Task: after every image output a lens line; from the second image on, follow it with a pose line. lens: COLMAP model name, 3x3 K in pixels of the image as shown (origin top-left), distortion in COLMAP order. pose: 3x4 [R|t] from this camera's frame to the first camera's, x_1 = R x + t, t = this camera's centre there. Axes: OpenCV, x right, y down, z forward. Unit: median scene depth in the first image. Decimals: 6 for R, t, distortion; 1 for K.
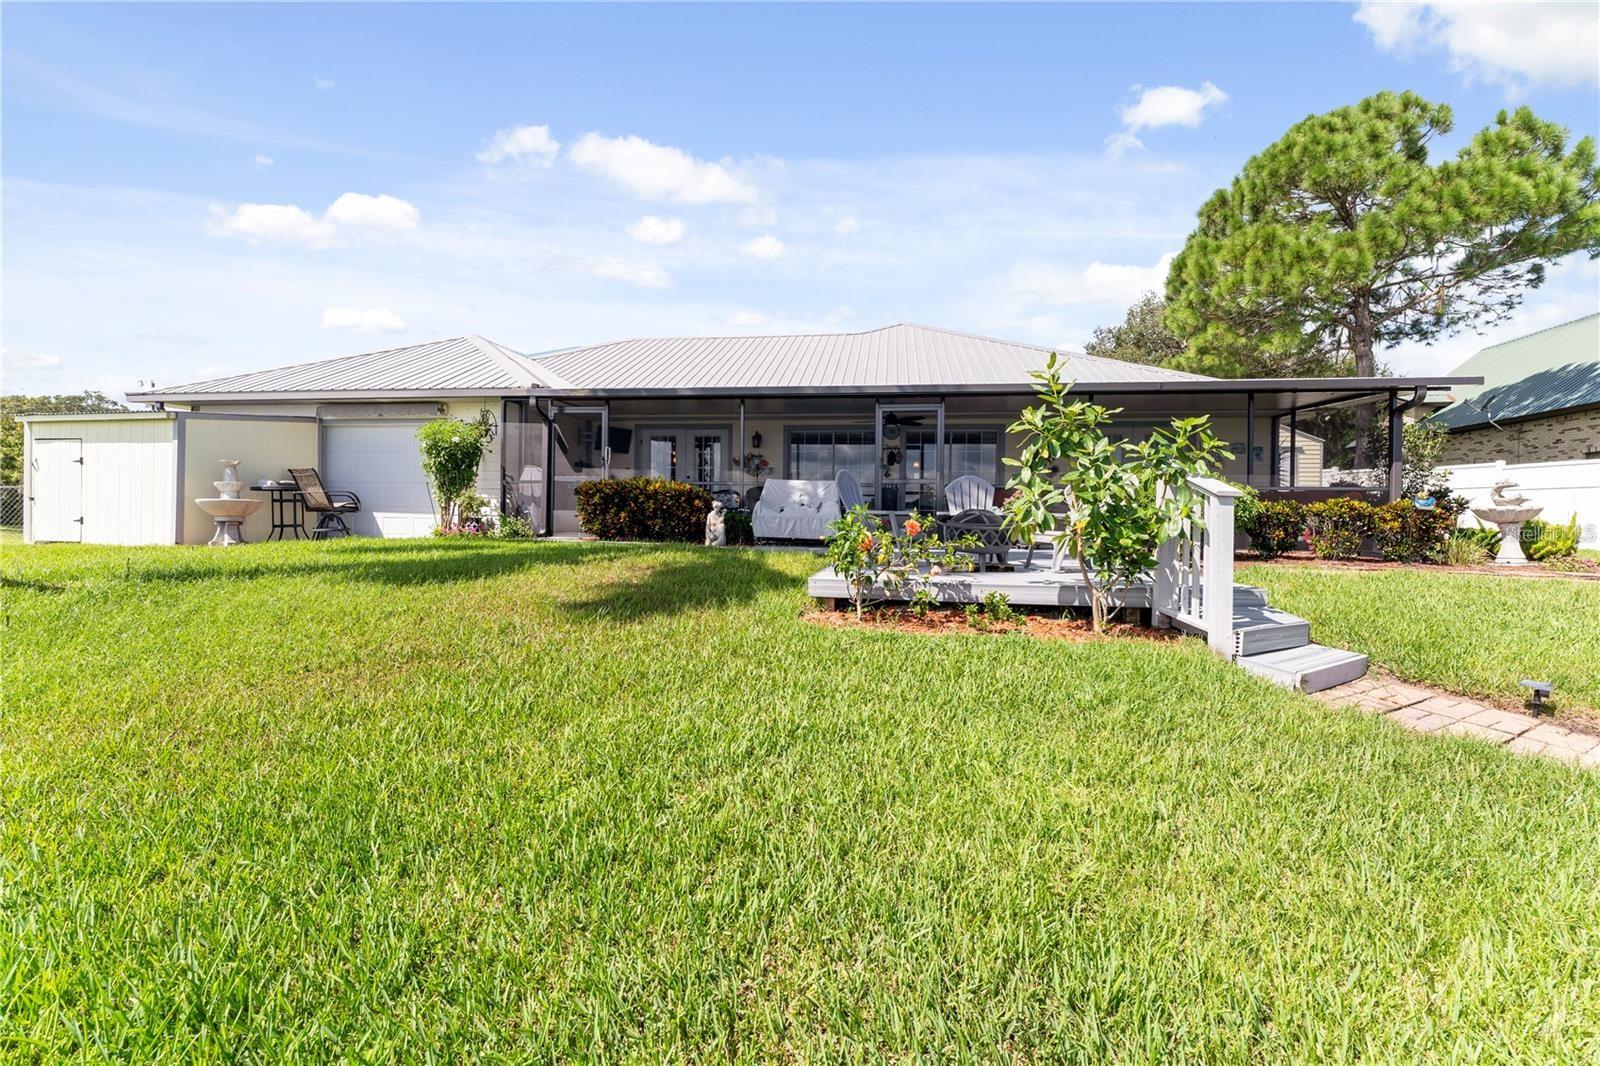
lens RADIAL K [[663.3, 0, 797.4], [0, 663.3, 526.9], [0, 0, 1]] dist [-0.001270, 0.000141]
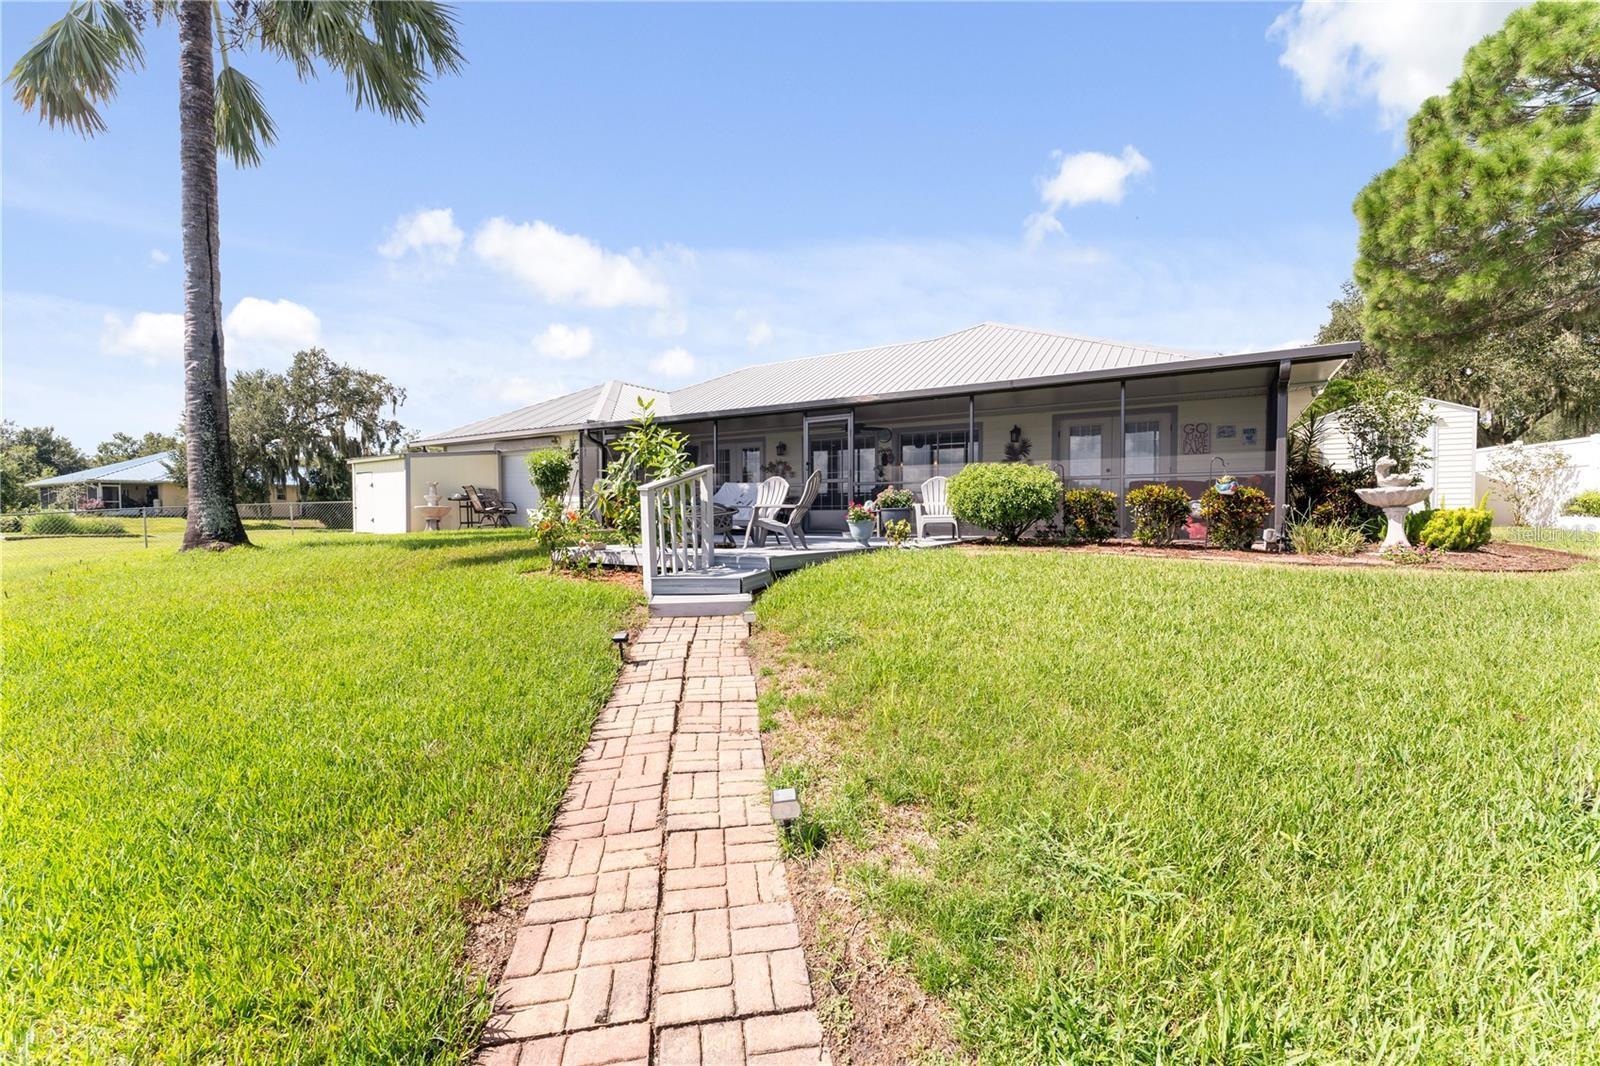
lens RADIAL K [[663.3, 0, 797.4], [0, 663.3, 526.9], [0, 0, 1]] dist [-0.001270, 0.000141]
pose [[0.911312, -0.005133, -0.411685, 0.505664], [0.004768, 0.999987, -0.001914, 0.012809], [0.411689, -0.000219, 0.911324, -0.081826]]
